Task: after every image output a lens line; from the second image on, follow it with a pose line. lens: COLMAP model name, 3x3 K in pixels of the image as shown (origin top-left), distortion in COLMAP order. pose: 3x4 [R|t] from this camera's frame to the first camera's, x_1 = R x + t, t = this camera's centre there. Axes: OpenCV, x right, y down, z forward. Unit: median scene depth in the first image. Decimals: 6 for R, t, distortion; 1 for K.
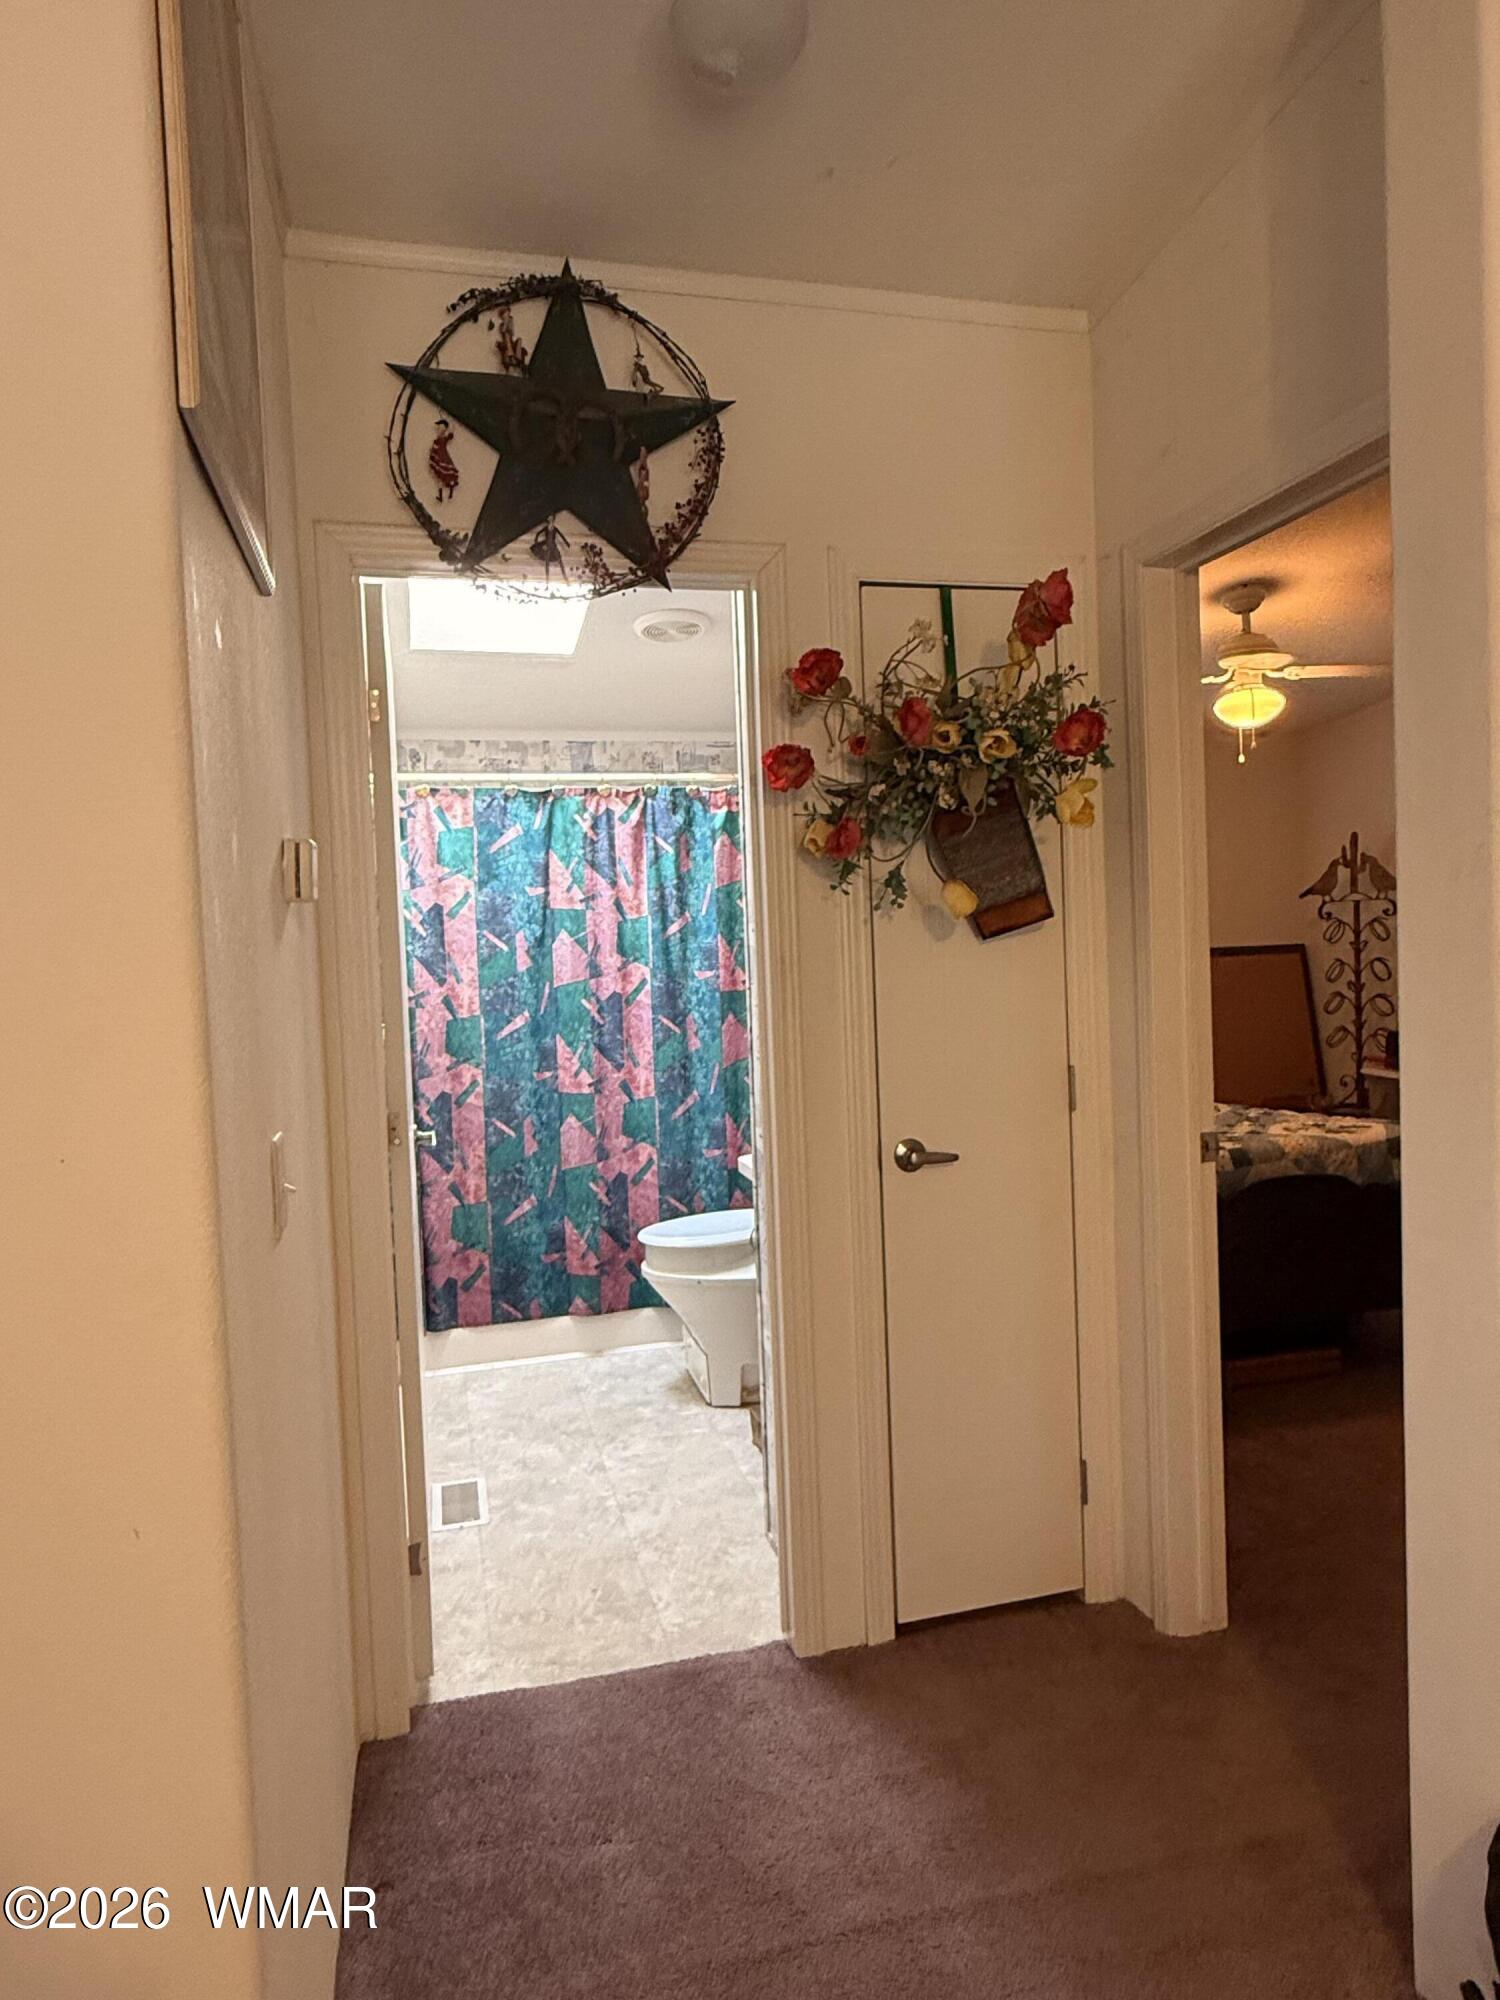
lens RADIAL K [[1255.0, 0, 763.9], [0, 1255.0, 982.5], [0, 0, 1]] dist [0.000915, 0.000144]
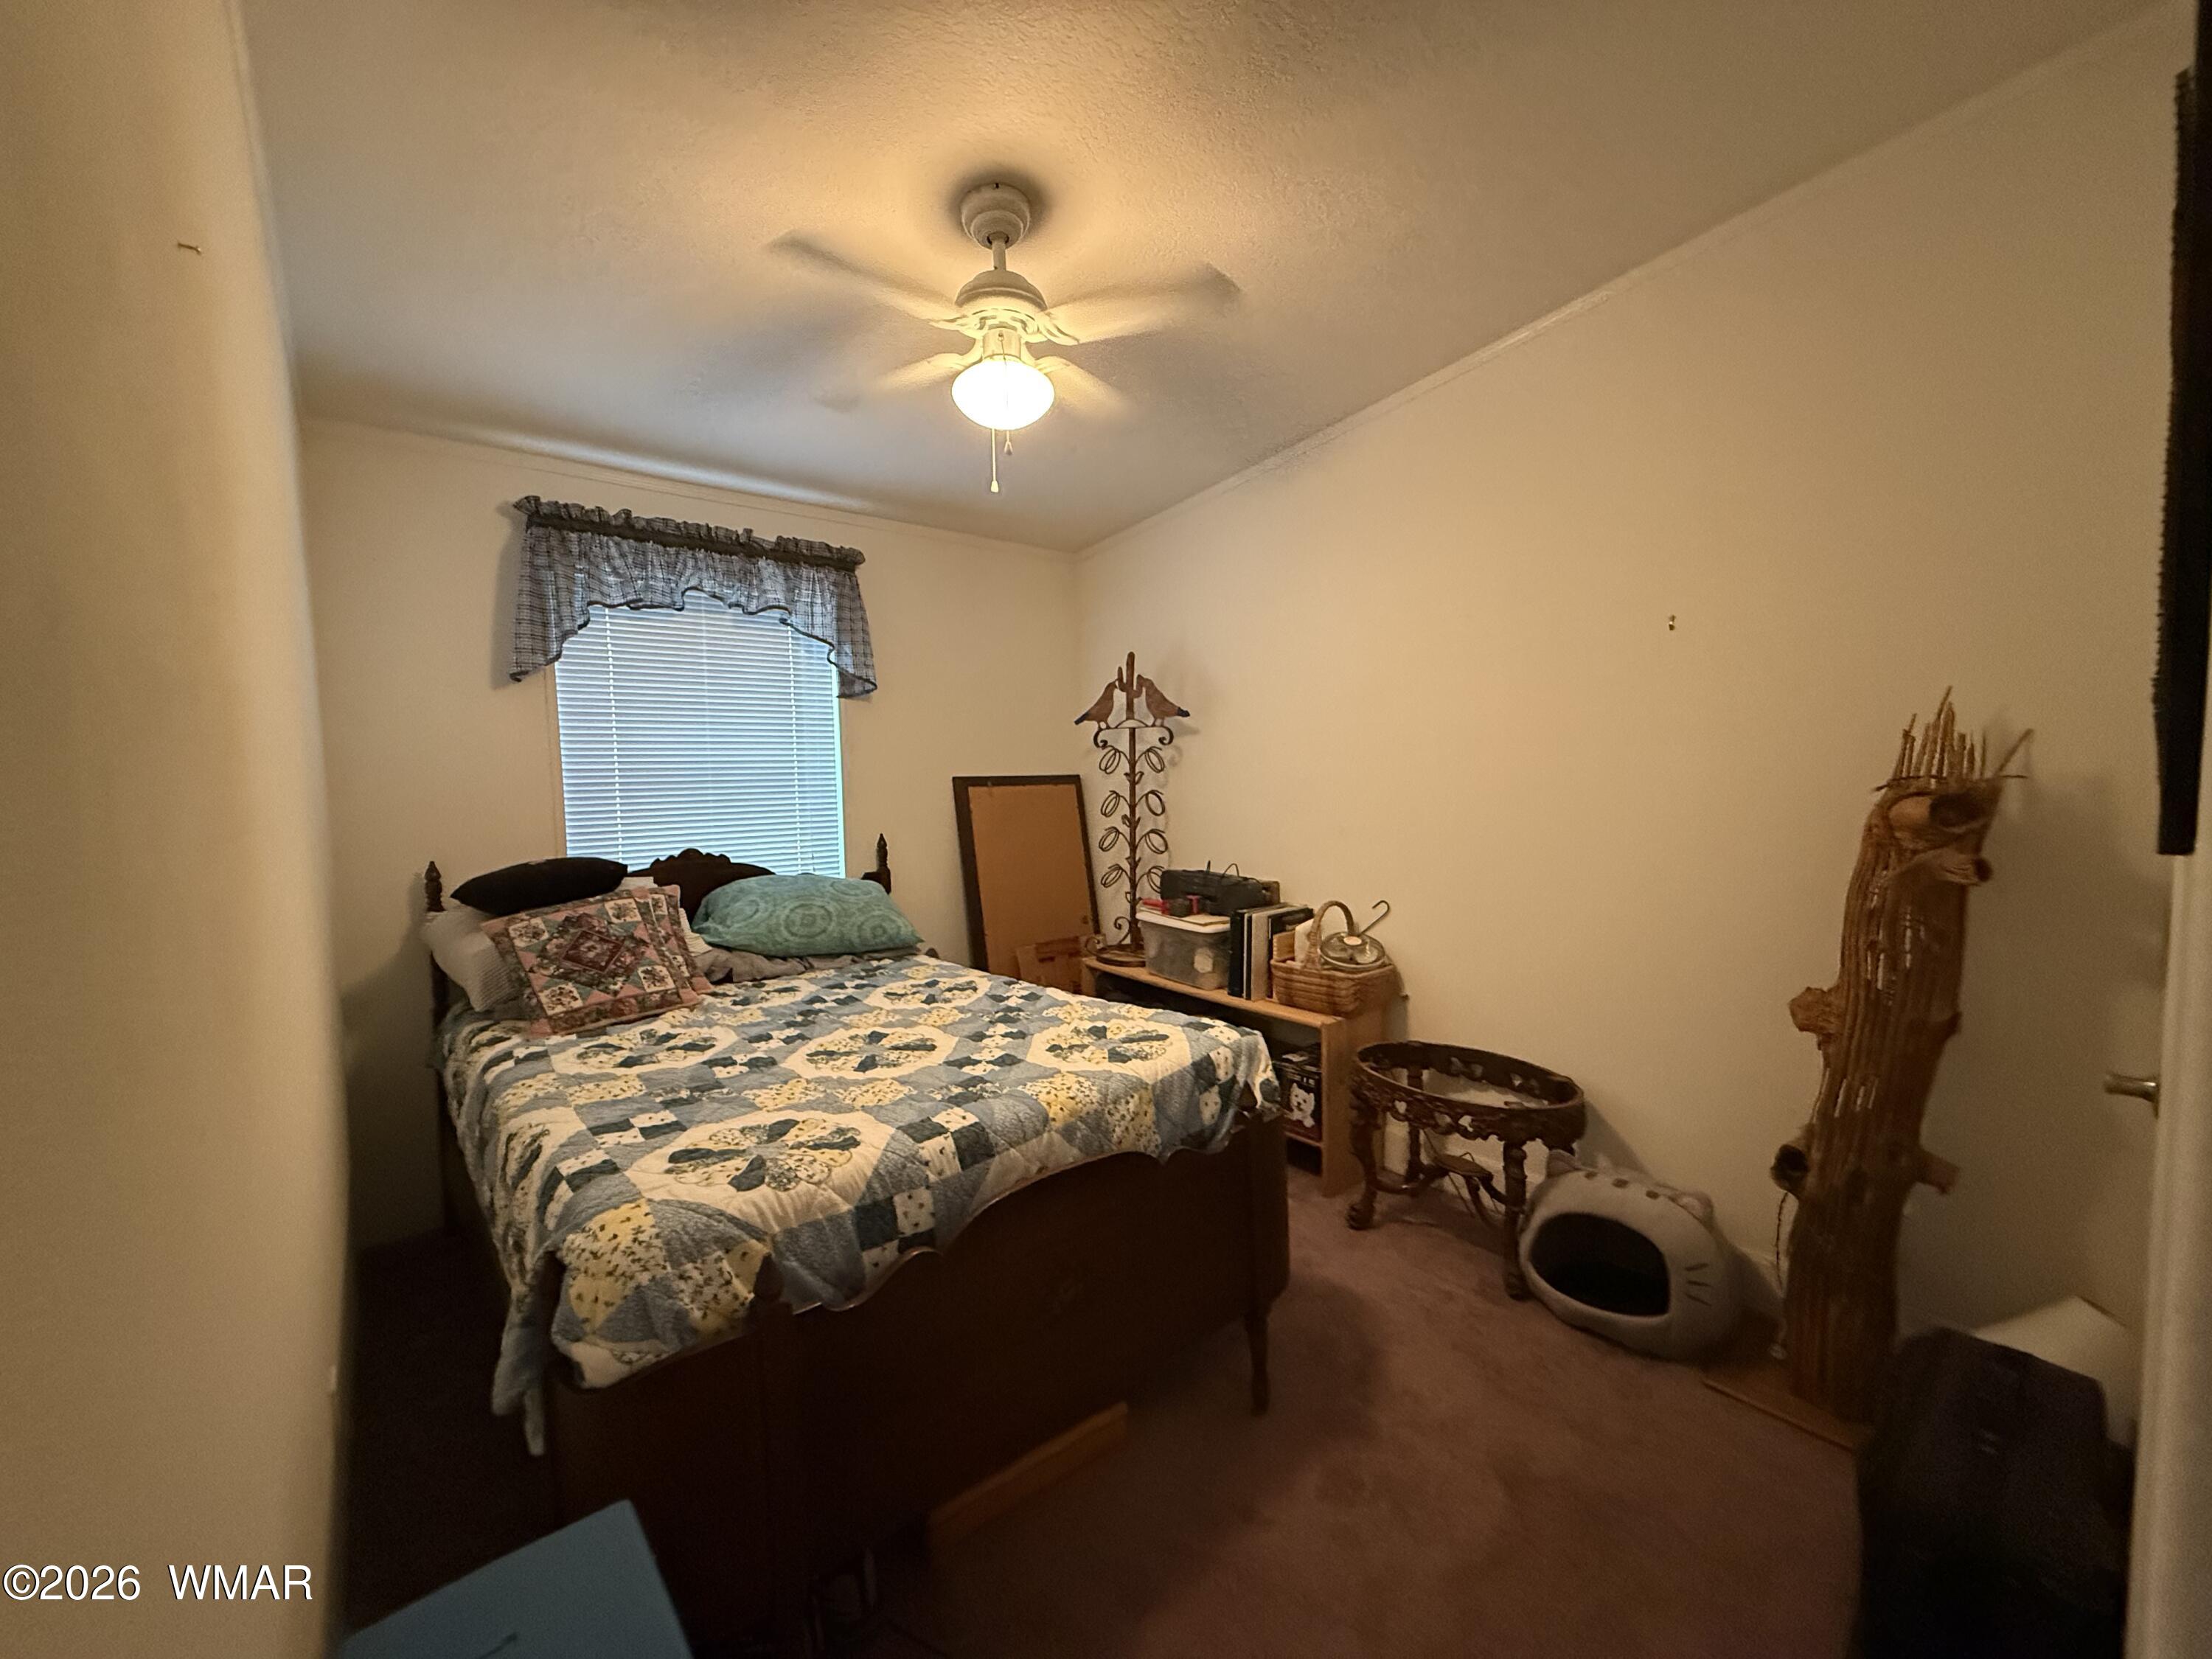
lens RADIAL K [[882.7, 0, 1106.0], [0, 882.7, 829.5], [0, 0, 1]] dist [-0.001522, 0.000033]
pose [[0.905854, -0.004883, 0.423562, 0.181191], [-0.007076, 0.999620, 0.026657, -0.008099], [-0.423531, -0.027144, 0.905475, 0.422230]]
